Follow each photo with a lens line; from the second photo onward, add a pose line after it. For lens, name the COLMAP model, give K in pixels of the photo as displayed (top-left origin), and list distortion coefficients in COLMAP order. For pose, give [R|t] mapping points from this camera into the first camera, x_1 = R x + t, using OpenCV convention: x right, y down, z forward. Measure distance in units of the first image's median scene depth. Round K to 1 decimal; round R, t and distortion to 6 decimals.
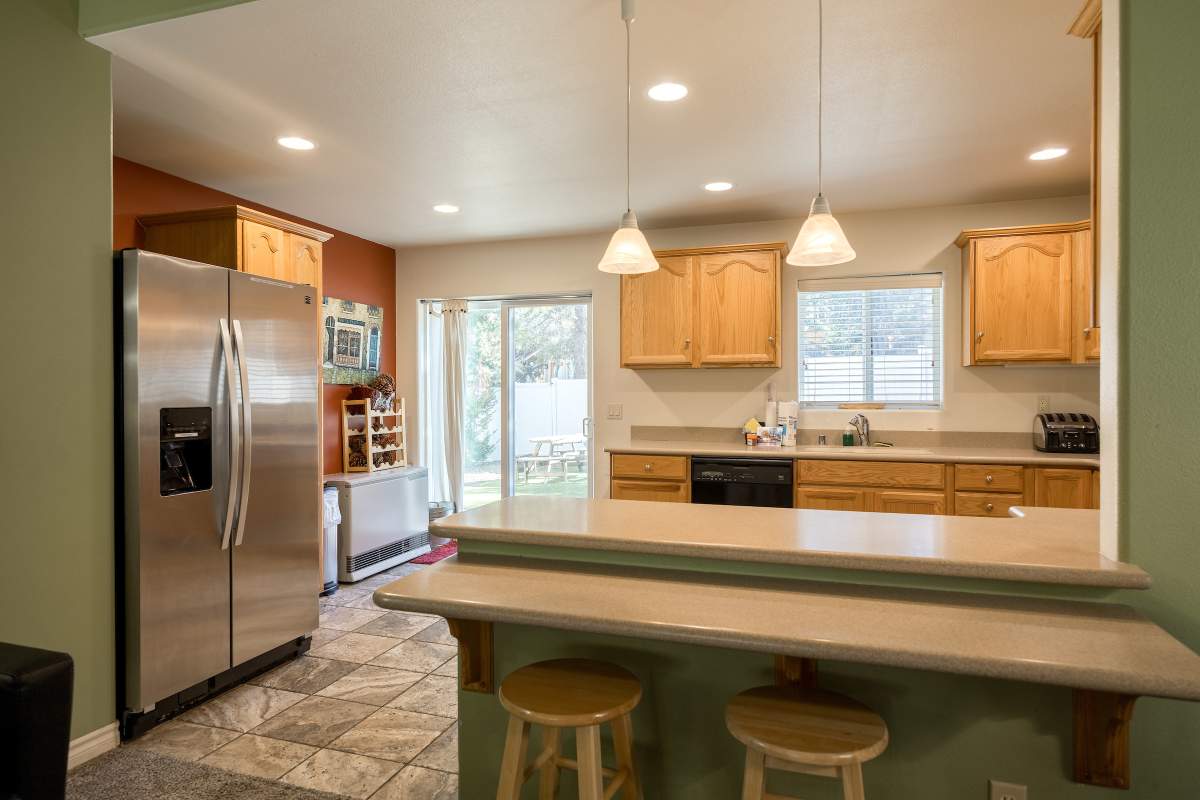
lens RADIAL K [[722.4, 0, 600.3], [0, 722.4, 402.4], [0, 0, 1]] dist [-0.002323, -0.000034]
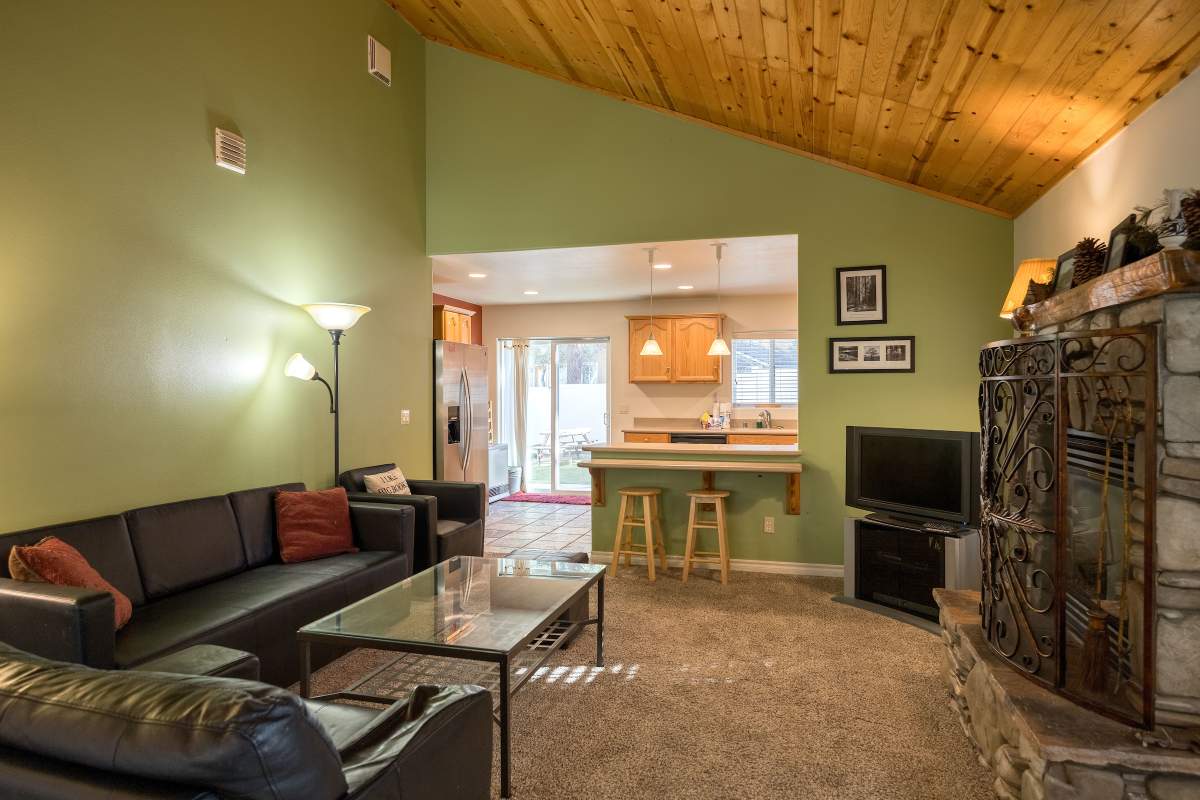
lens RADIAL K [[729.4, 0, 602.2], [0, 729.4, 394.3], [0, 0, 1]] dist [0.002879, 0.000266]
pose [[0.999108, 0.000054, 0.042226, -0.111861], [0.000421, 0.999937, -0.011237, -0.002662], [-0.042224, 0.011245, 0.999045, -0.742735]]
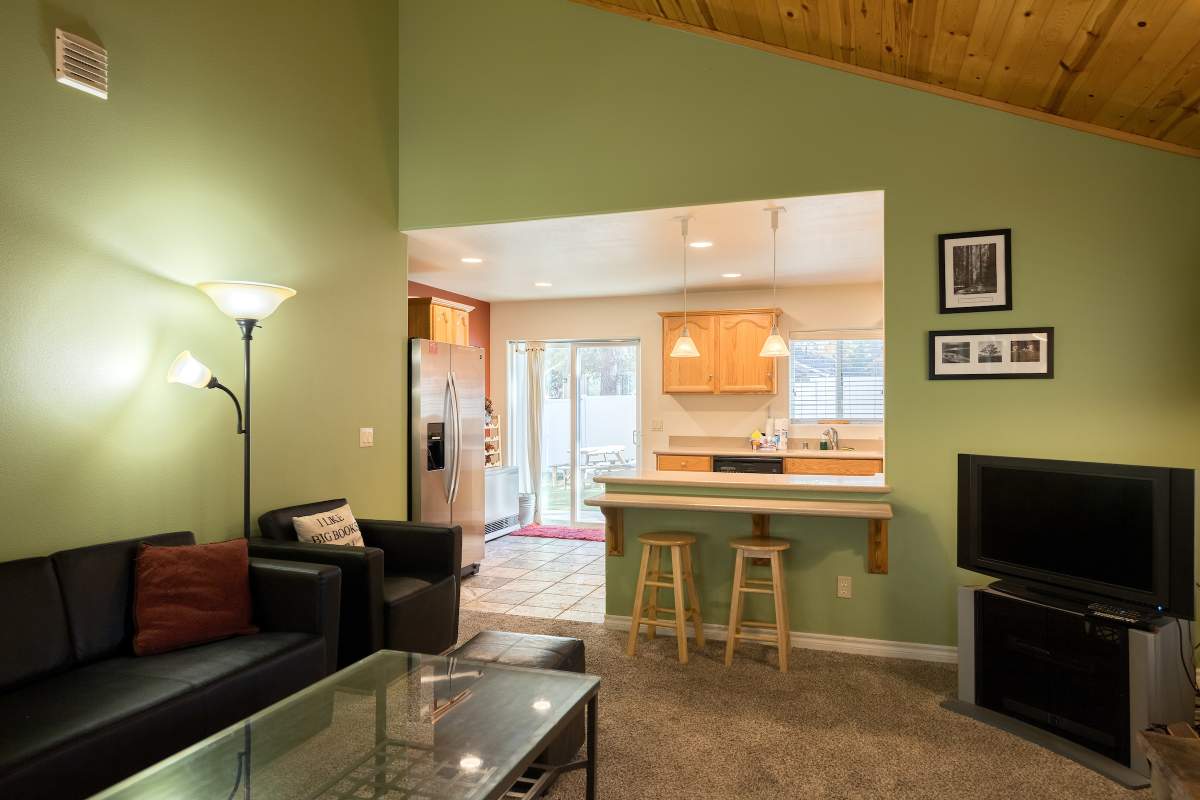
lens RADIAL K [[776.9, 0, 610.7], [0, 776.9, 400.2], [0, 0, 1]] dist [0.017205, -0.001587]
pose [[0.999996, 0.001576, -0.002350, -0.072091], [-0.001622, 0.999801, -0.019877, -0.006440], [0.002318, 0.019880, 0.999800, -0.527147]]
